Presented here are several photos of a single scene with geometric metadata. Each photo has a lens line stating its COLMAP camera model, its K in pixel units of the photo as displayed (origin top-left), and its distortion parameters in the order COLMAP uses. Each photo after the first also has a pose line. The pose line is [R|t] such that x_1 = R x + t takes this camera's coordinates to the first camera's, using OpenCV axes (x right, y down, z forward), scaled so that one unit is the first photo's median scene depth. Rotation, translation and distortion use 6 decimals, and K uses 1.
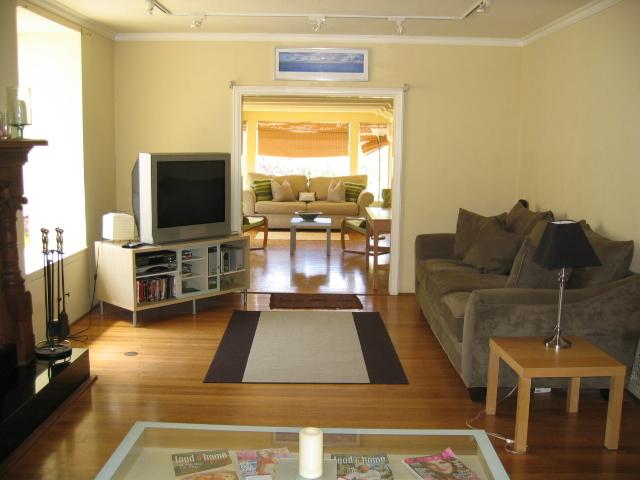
lens RADIAL K [[687.5, 0, 320.0], [0, 687.5, 240.0], [0, 0, 1]] dist [-0.004754, -0.000422]
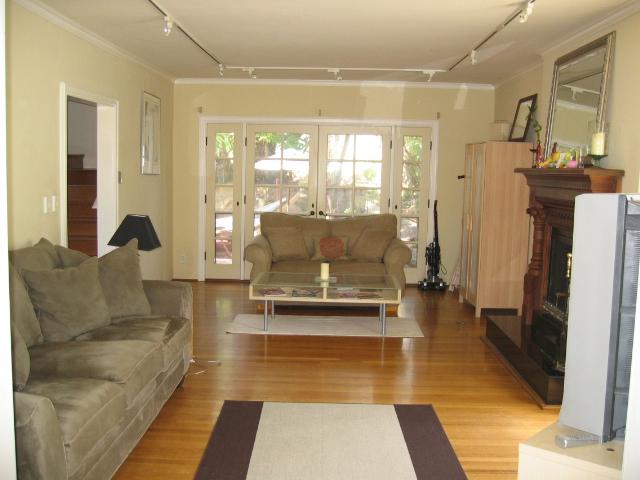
lens RADIAL K [[687.5, 0, 320.0], [0, 687.5, 240.0], [0, 0, 1]] dist [-0.004754, -0.000422]
pose [[-0.999253, -0.038644, -0.000284, 0.000663], [-0.037497, 0.967759, 0.249073, -0.245517], [-0.009350, 0.248898, -0.968485, 1.760363]]
